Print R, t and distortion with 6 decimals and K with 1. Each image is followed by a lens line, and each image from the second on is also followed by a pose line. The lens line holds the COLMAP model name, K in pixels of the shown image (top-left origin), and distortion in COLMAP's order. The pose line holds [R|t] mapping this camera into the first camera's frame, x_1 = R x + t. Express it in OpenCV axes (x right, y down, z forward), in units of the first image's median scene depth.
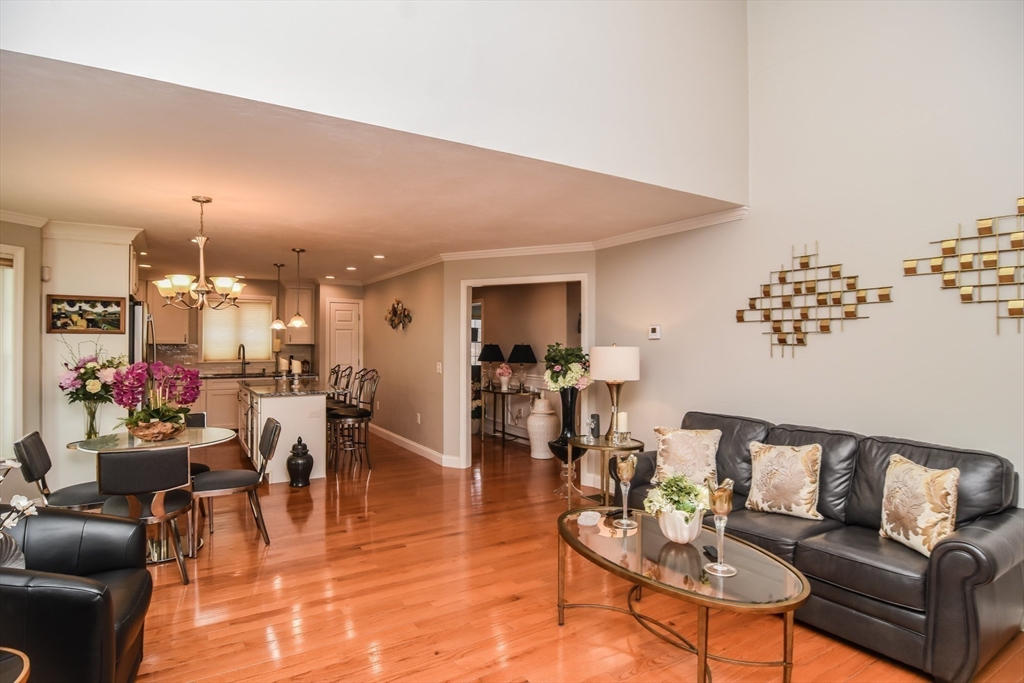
lens RADIAL K [[556.8, 0, 512.0], [0, 556.8, 341.5], [0, 0, 1]] dist [-0.004283, -0.001637]
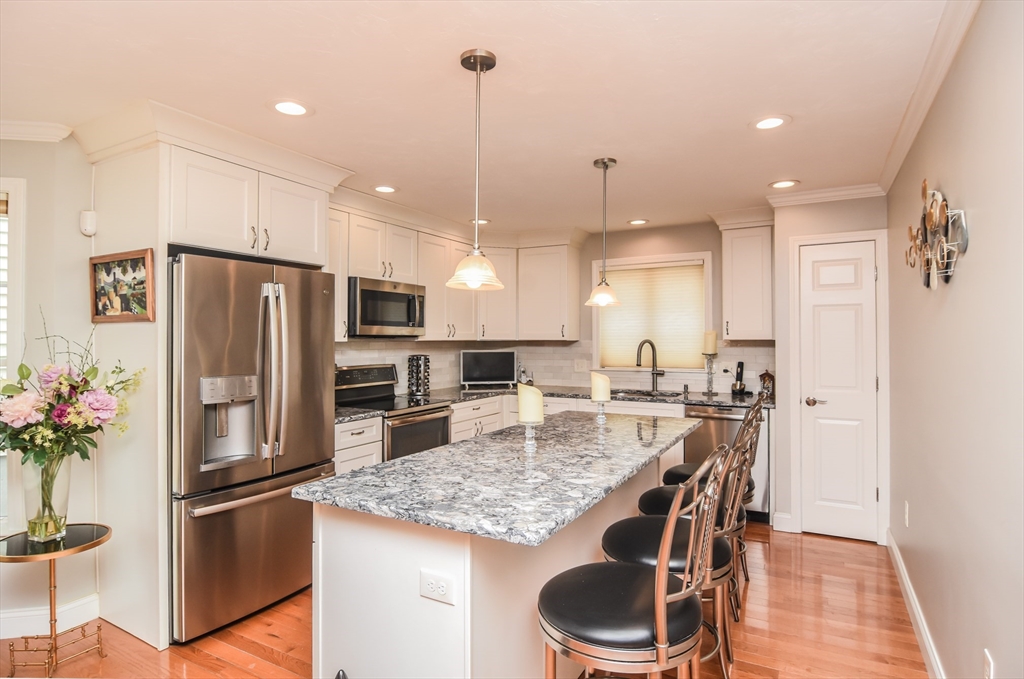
lens RADIAL K [[547.9, 0, 510.6], [0, 547.9, 336.0], [0, 0, 1]] dist [-0.004743, -0.001177]
pose [[0.499395, -0.008986, -0.866328, -0.110845], [0.006756, 0.999956, -0.006477, 0.005130], [0.866348, -0.002619, 0.499434, 1.054556]]
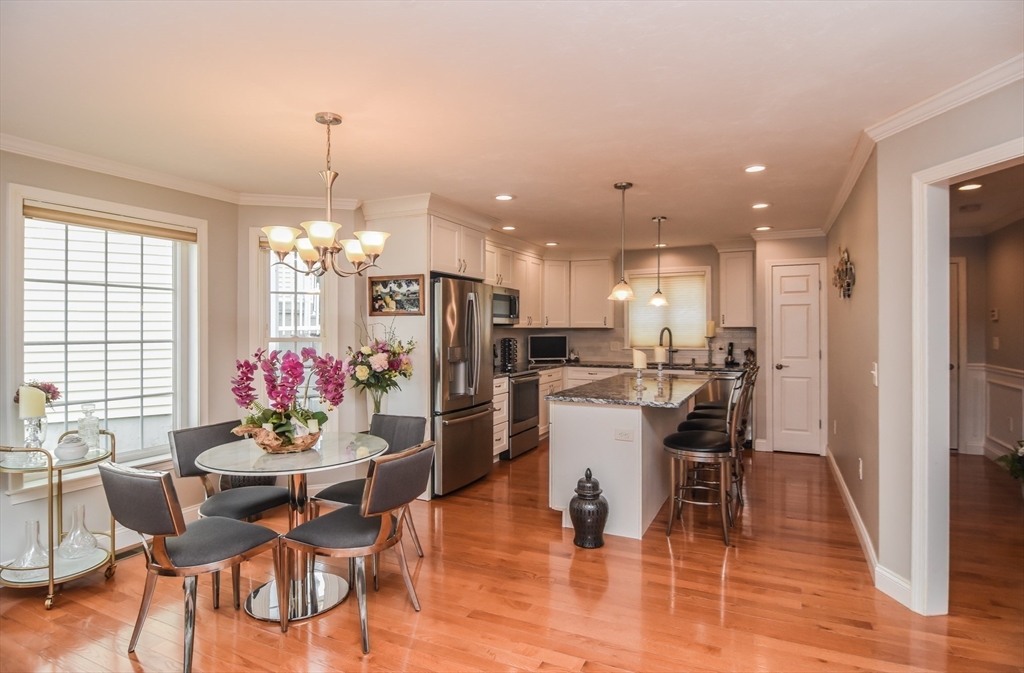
lens RADIAL K [[536.3, 0, 516.6], [0, 536.3, 328.5], [0, 0, 1]] dist [0.001560, 0.000157]
pose [[0.551421, -0.004707, -0.834214, 0.103261], [0.006033, 0.999980, -0.001654, 0.010241], [0.834205, -0.004121, 0.551439, 0.664435]]
